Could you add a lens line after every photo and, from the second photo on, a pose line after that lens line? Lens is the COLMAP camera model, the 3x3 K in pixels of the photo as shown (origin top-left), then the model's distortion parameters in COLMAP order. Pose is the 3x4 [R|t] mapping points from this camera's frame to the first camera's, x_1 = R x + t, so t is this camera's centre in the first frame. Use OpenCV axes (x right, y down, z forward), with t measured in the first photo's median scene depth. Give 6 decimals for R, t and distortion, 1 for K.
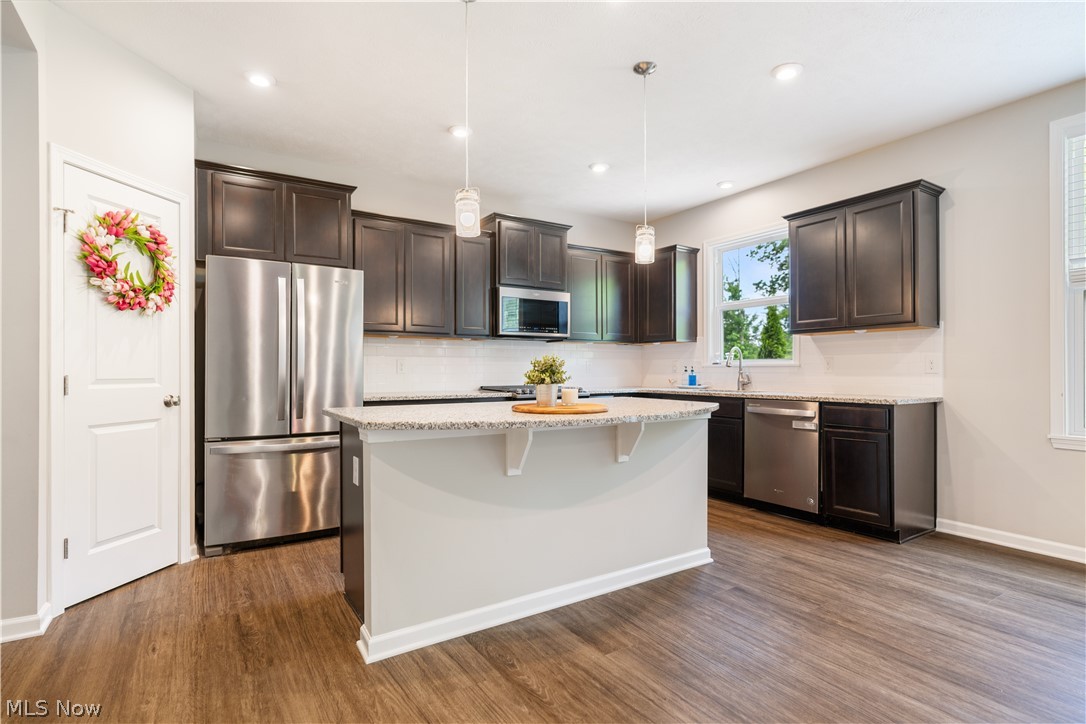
lens RADIAL K [[530.3, 0, 542.2], [0, 530.3, 367.6], [0, 0, 1]] dist [0.001063, 0.000074]
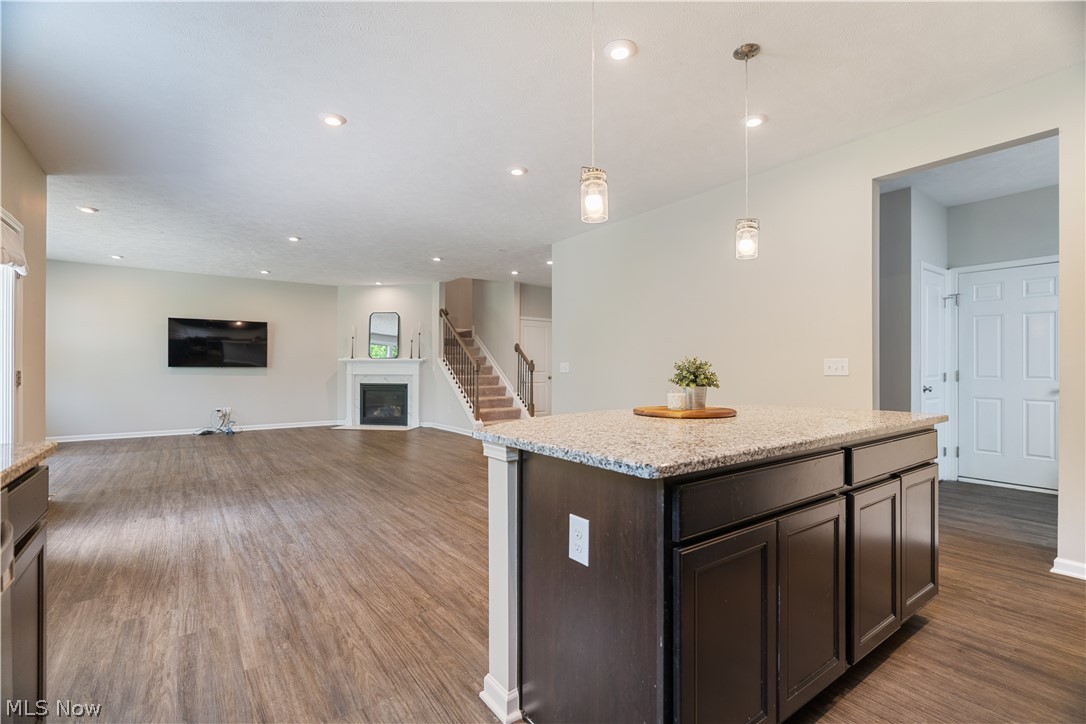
lens RADIAL K [[490.4, 0, 541.7], [0, 490.4, 363.8], [0, 0, 1]] dist [-0.005569, 0.000363]
pose [[-0.998704, 0.000332, -0.050898, 0.343996], [0.000827, 0.999953, -0.009707, -0.003456], [0.050893, -0.009736, -0.998657, 1.911008]]
